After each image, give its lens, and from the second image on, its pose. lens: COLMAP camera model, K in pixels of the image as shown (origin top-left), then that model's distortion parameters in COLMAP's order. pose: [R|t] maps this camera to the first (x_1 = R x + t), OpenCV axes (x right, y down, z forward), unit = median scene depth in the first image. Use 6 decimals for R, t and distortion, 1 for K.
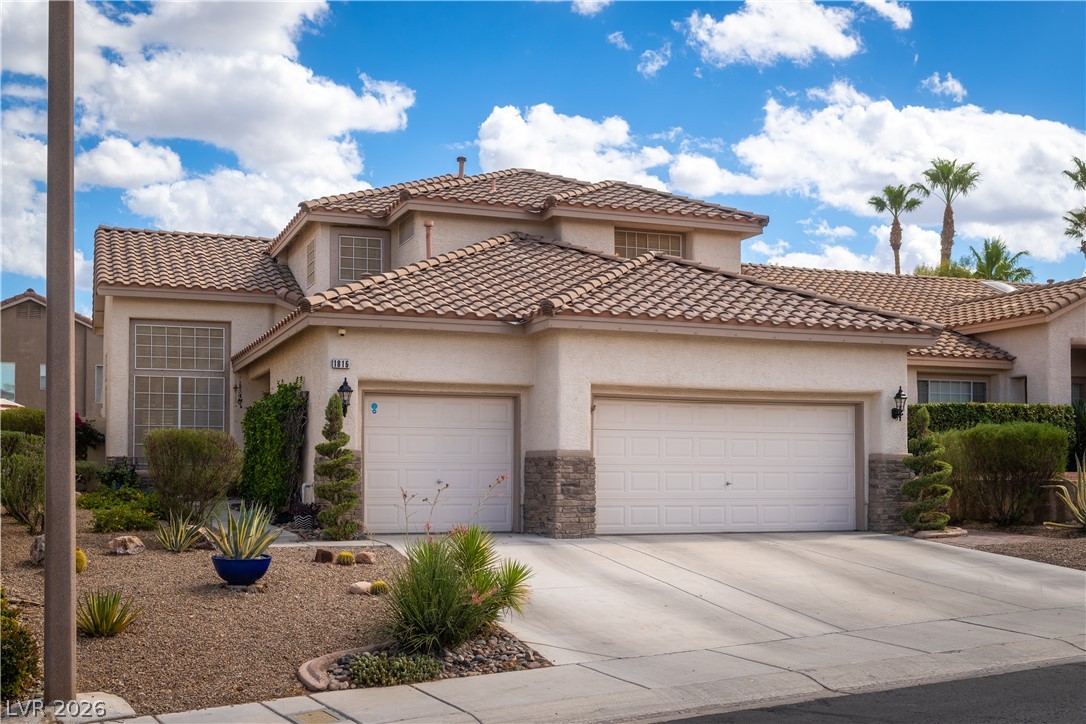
lens RADIAL K [[1206.7, 0, 519.3], [0, 1206.7, 362.1], [0, 0, 1]] dist [0.009589, -0.001094]
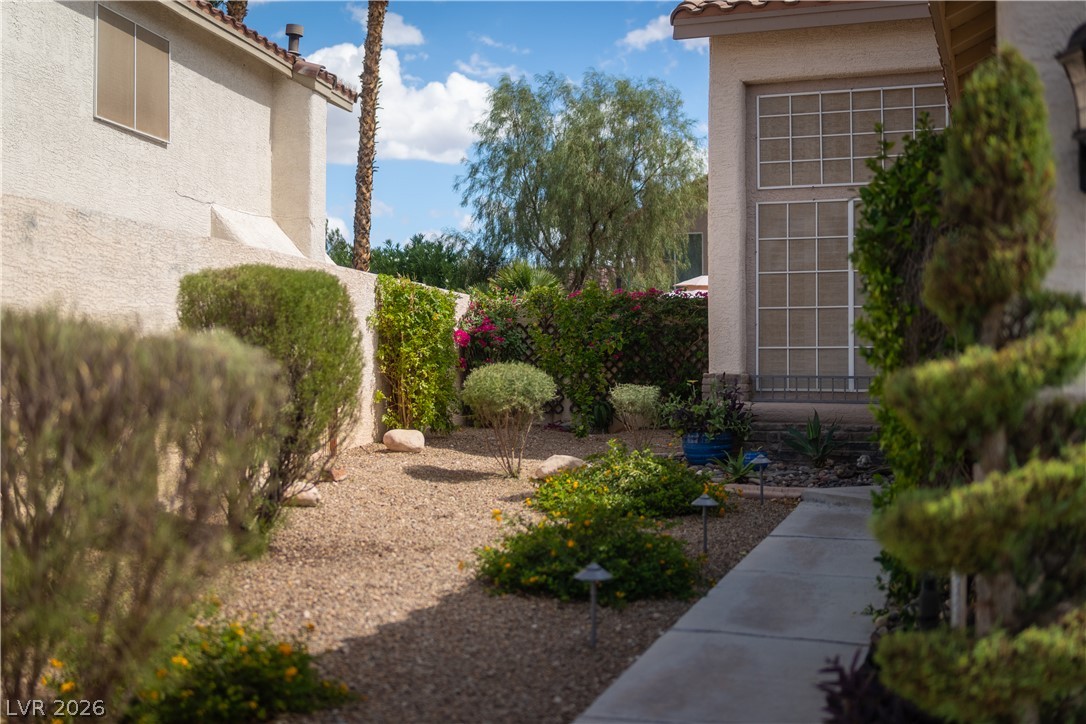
lens RADIAL K [[1232.2, 0, 541.8], [0, 1232.2, 284.1], [0, 0, 1]] dist [-0.003161, -0.002041]
pose [[0.749894, -0.039957, -0.660351, -0.081615], [0.056705, 0.998383, 0.003984, 0.046144], [0.659124, -0.040432, 0.750947, 0.740738]]
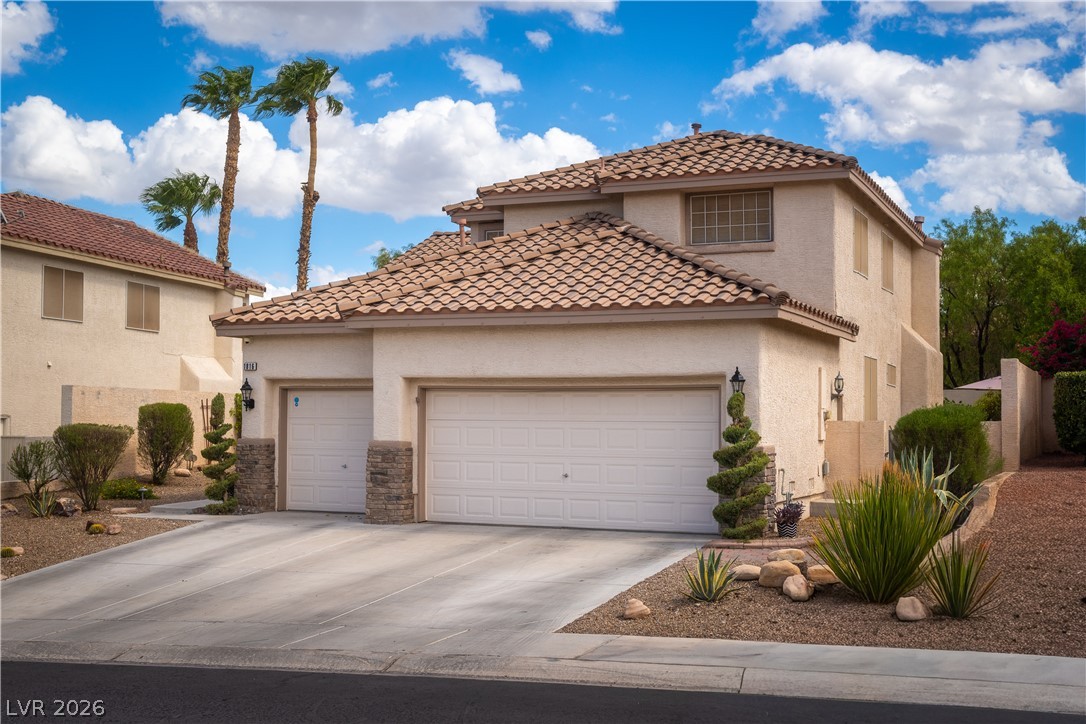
lens RADIAL K [[1308.6, 0, 574.7], [0, 1308.6, 248.7], [0, 0, 1]] dist [-0.004667, -0.000101]
pose [[0.720021, -0.087693, -0.688390, 0.904988], [0.059400, 0.996131, -0.064767, -0.010588], [0.691406, 0.005743, 0.722444, 0.257190]]
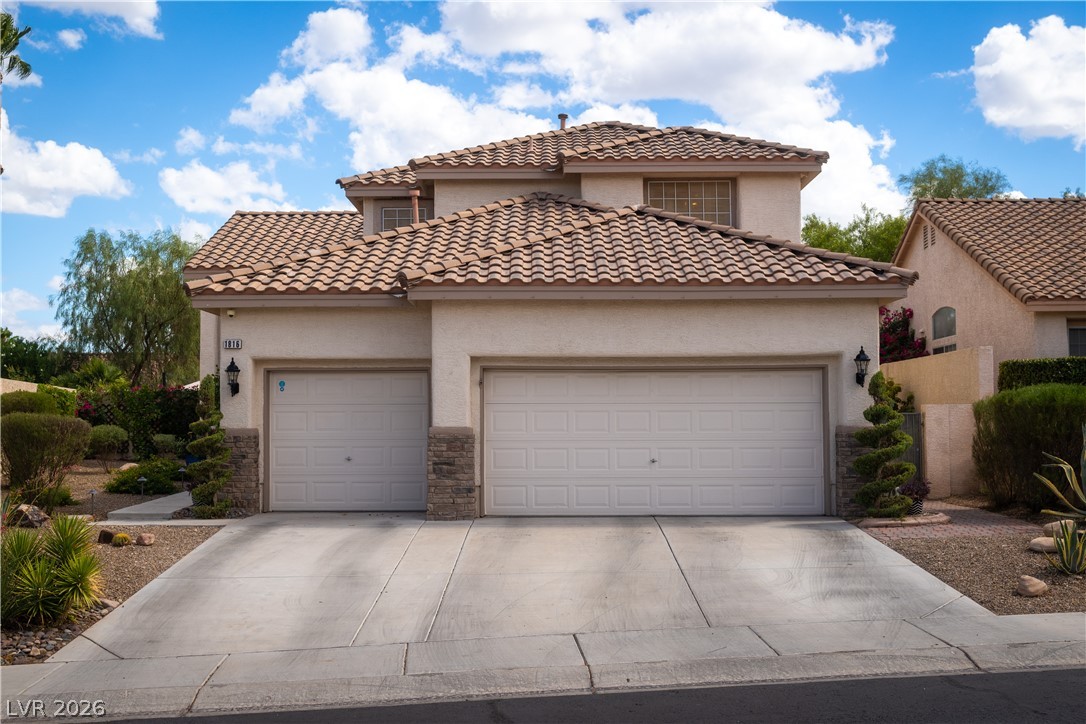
lens RADIAL K [[1232.2, 0, 541.8], [0, 1232.2, 284.1], [0, 0, 1]] dist [-0.003161, -0.002041]
pose [[0.930815, -0.048306, -0.362285, 0.434666], [0.039868, 0.998732, -0.030737, -0.006169], [0.363311, 0.014167, 0.931560, 0.111675]]
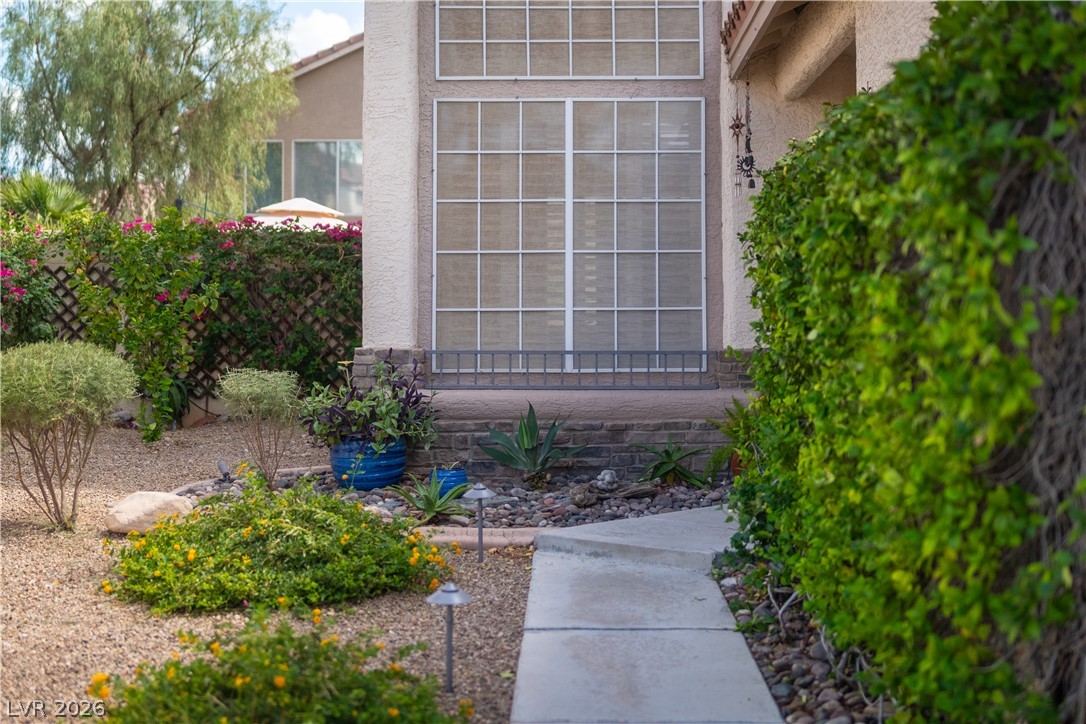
lens RADIAL K [[1483.1, 0, 577.9], [0, 1483.1, 205.7], [0, 0, 1]] dist [0.000485, -0.010760]
pose [[0.931852, -0.026272, -0.361885, -0.176204], [0.036312, 0.999120, 0.020970, 0.041960], [0.361016, -0.032682, 0.931987, 0.816155]]
